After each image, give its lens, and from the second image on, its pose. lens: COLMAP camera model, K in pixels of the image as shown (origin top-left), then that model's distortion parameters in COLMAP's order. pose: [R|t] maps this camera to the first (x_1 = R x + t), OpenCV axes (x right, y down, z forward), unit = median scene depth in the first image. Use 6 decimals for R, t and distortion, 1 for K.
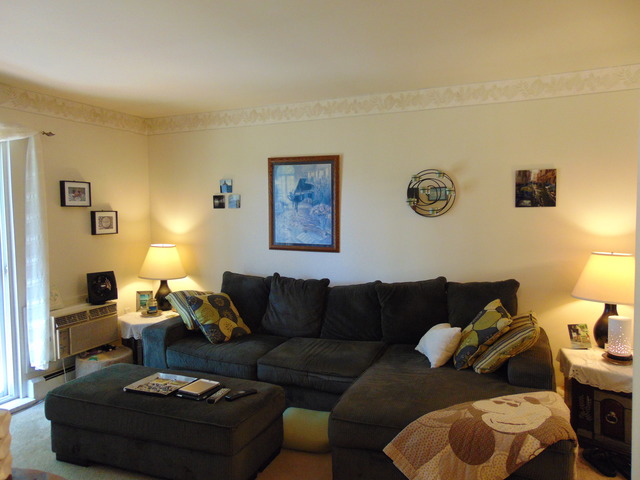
lens RADIAL K [[480.4, 0, 319.3], [0, 480.4, 238.1], [0, 0, 1]] dist [-0.035497, 0.075517]
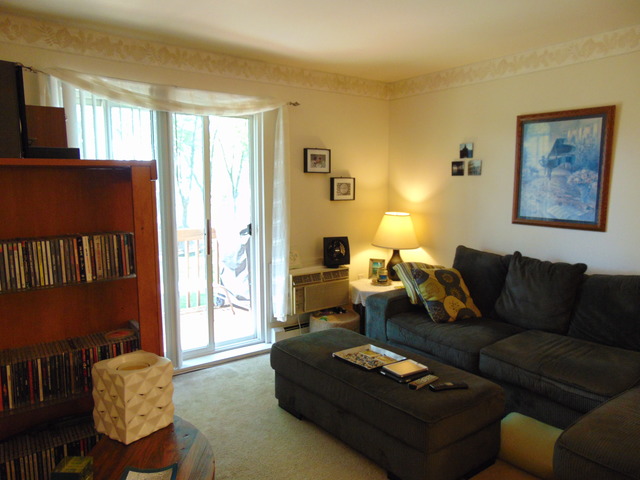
lens RADIAL K [[480.4, 0, 319.3], [0, 480.4, 238.1], [0, 0, 1]] dist [-0.035497, 0.075517]
pose [[0.859561, 0.067622, -0.506539, 0.038614], [-0.038416, 0.996952, 0.067902, 0.004864], [0.509587, -0.038907, 0.859539, 0.095024]]
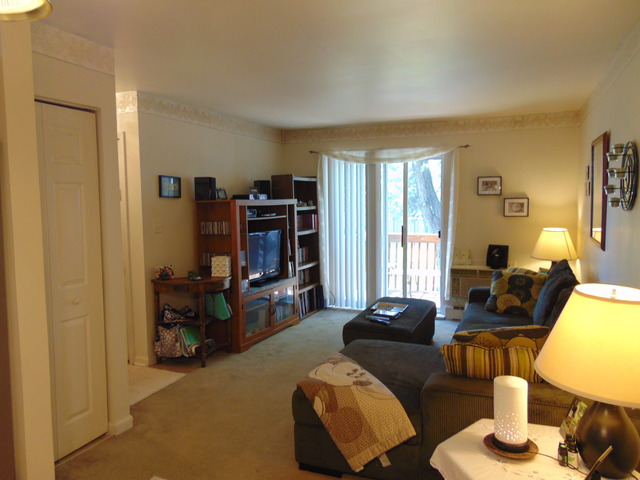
lens RADIAL K [[480.4, 0, 319.3], [0, 480.4, 238.1], [0, 0, 1]] dist [-0.035497, 0.075517]
pose [[-0.019905, 0.088214, -0.995903, 0.894171], [-0.047944, 0.994870, 0.089081, -0.042477], [0.998652, 0.049521, -0.015573, 0.549185]]
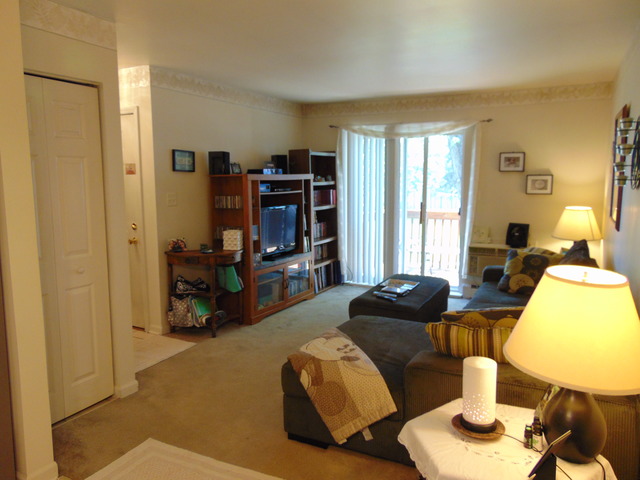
lens RADIAL K [[480.4, 0, 319.3], [0, 480.4, 238.1], [0, 0, 1]] dist [-0.035497, 0.075517]
pose [[-0.098942, 0.138876, -0.985355, 0.890293], [-0.055268, 0.987918, 0.144787, -0.046792], [0.993557, 0.068784, -0.090071, 0.612474]]
